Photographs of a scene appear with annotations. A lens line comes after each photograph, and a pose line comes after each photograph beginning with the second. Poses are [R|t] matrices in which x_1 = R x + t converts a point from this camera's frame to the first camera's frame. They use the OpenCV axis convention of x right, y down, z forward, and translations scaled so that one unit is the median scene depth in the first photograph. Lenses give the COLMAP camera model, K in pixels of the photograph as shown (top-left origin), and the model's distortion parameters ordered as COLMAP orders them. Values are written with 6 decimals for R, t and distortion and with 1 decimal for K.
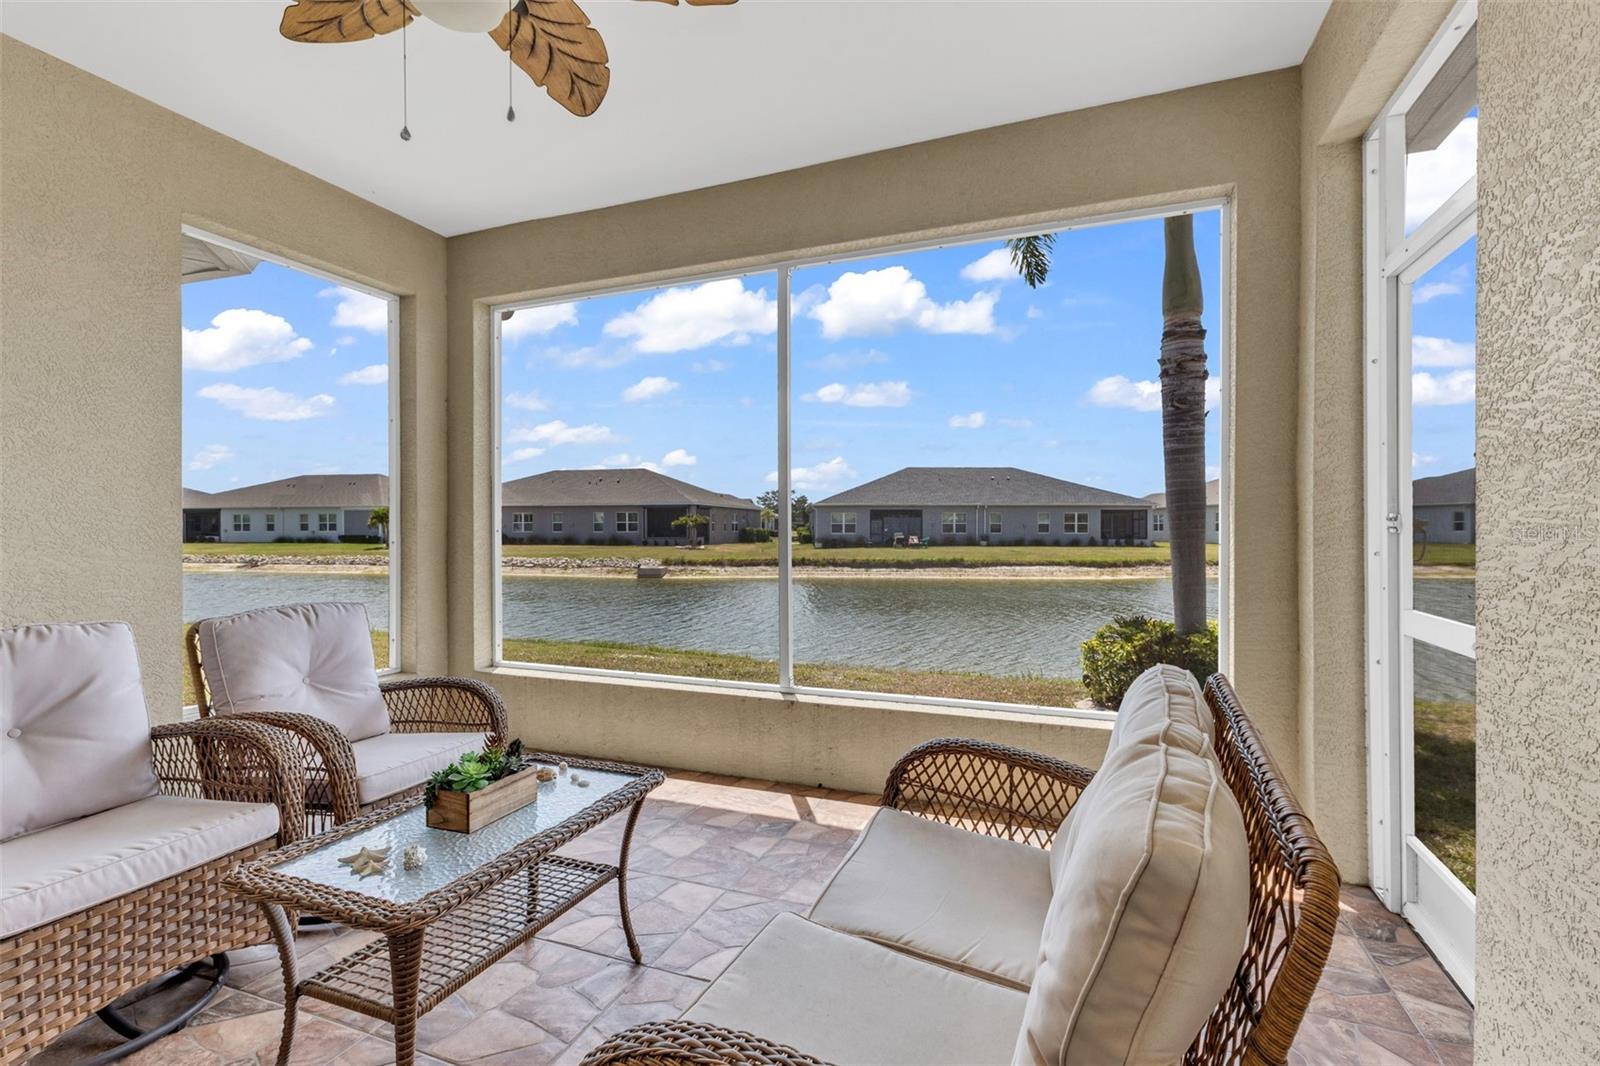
lens RADIAL K [[711.6, 0, 801.6], [0, 711.6, 528.5], [0, 0, 1]] dist [0.009843, -0.000409]
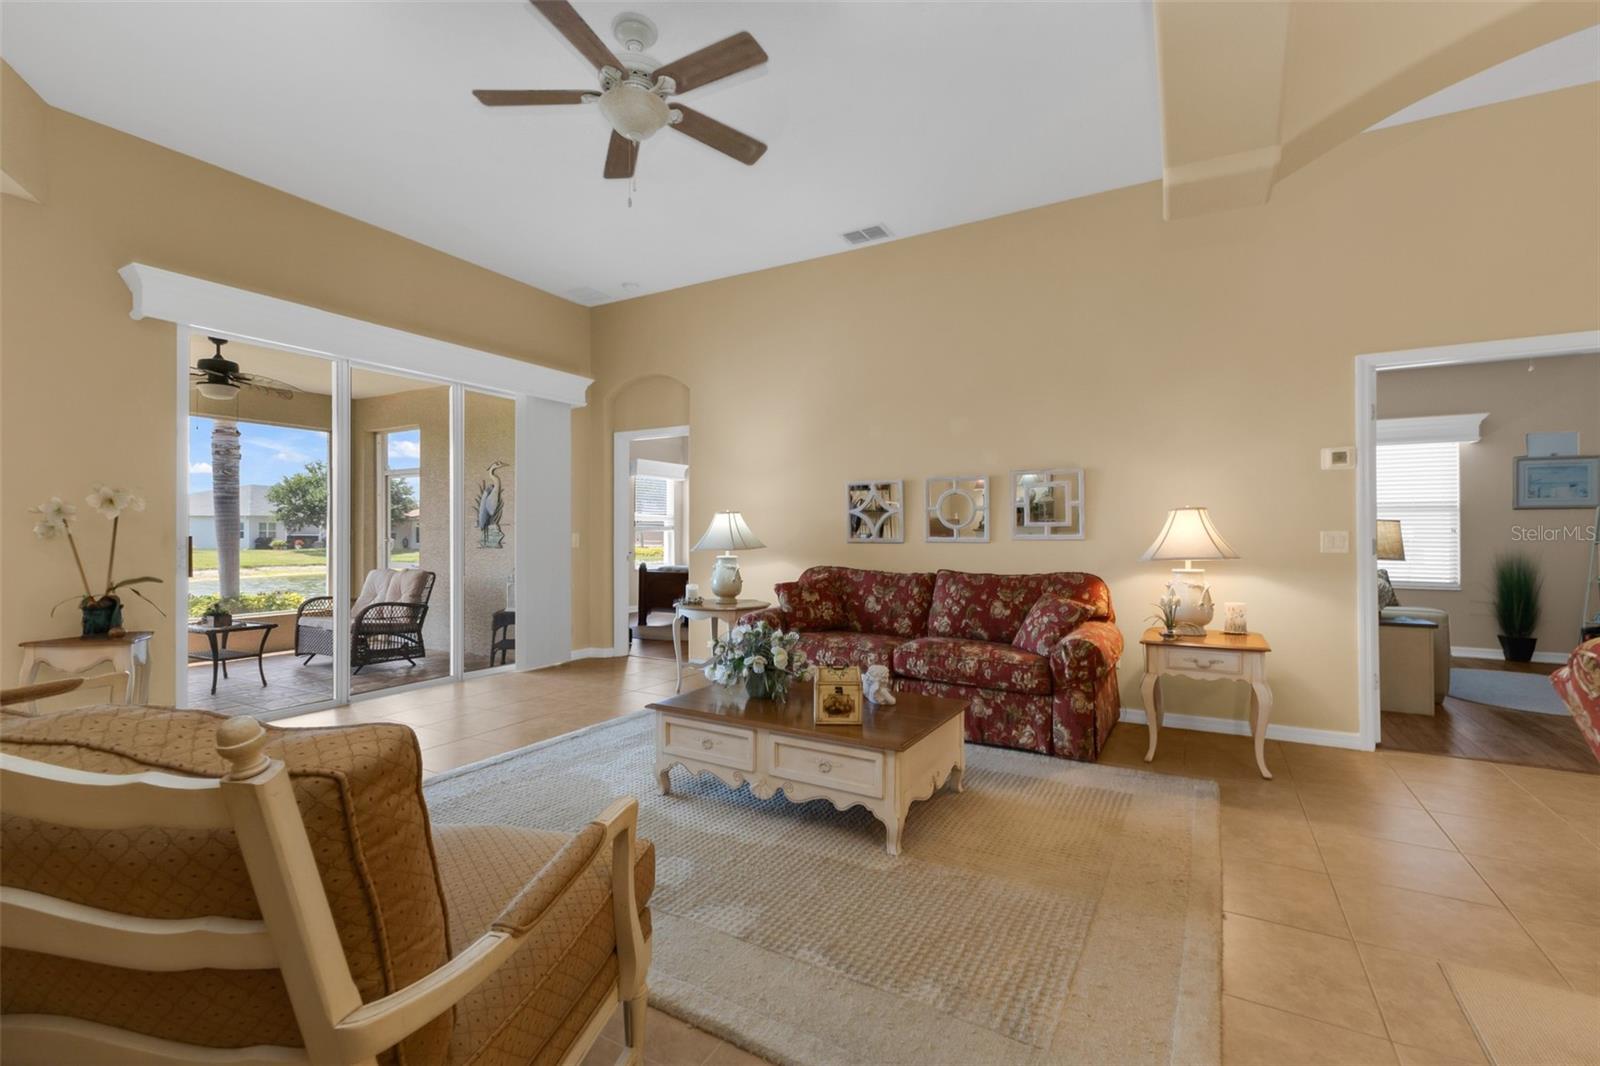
lens RADIAL K [[705.2, 0, 796.9], [0, 705.2, 528.5], [0, 0, 1]] dist [0.020304, -0.006144]
pose [[0.153922, 0.009335, 0.988039, -1.452264], [0.001145, 0.999953, -0.009626, -0.020013], [-0.988082, 0.002613, 0.153904, -0.981647]]
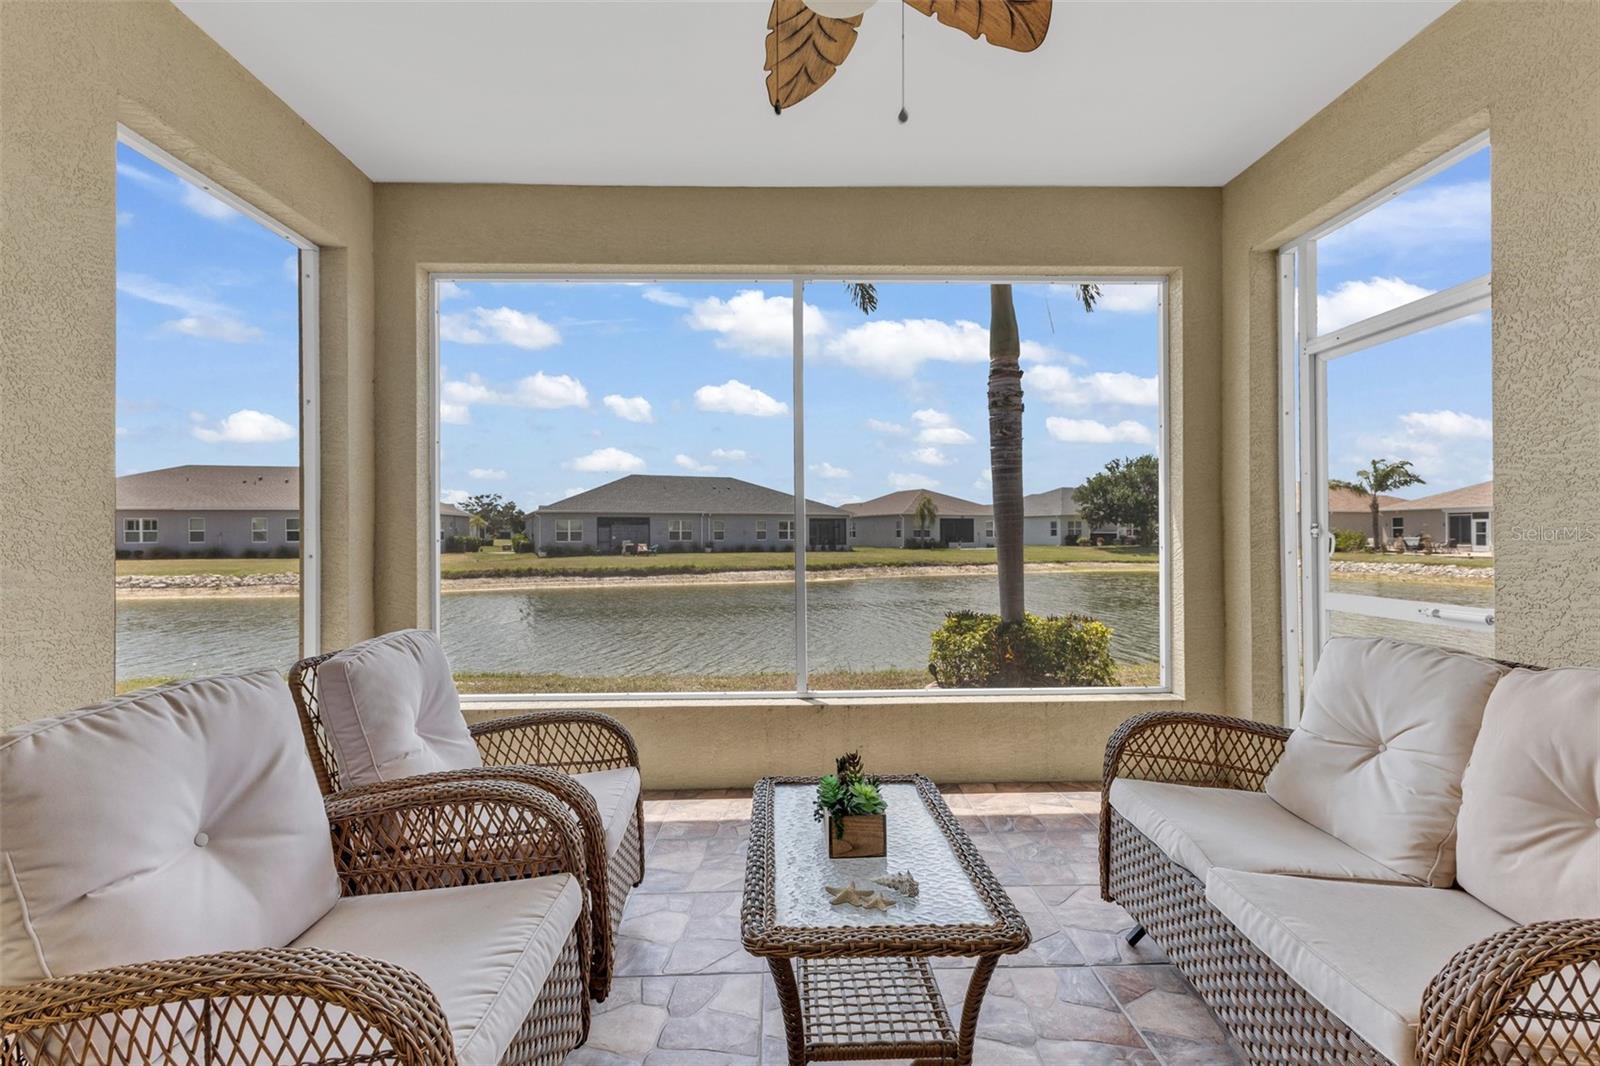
lens RADIAL K [[705.2, 0, 796.9], [0, 705.2, 528.5], [0, 0, 1]] dist [0.020304, -0.006144]
pose [[0.920791, -0.000053, 0.390056, -0.368808], [0.004183, 0.999944, -0.009737, -0.001182], [-0.390034, 0.010598, 0.920740, 0.065553]]
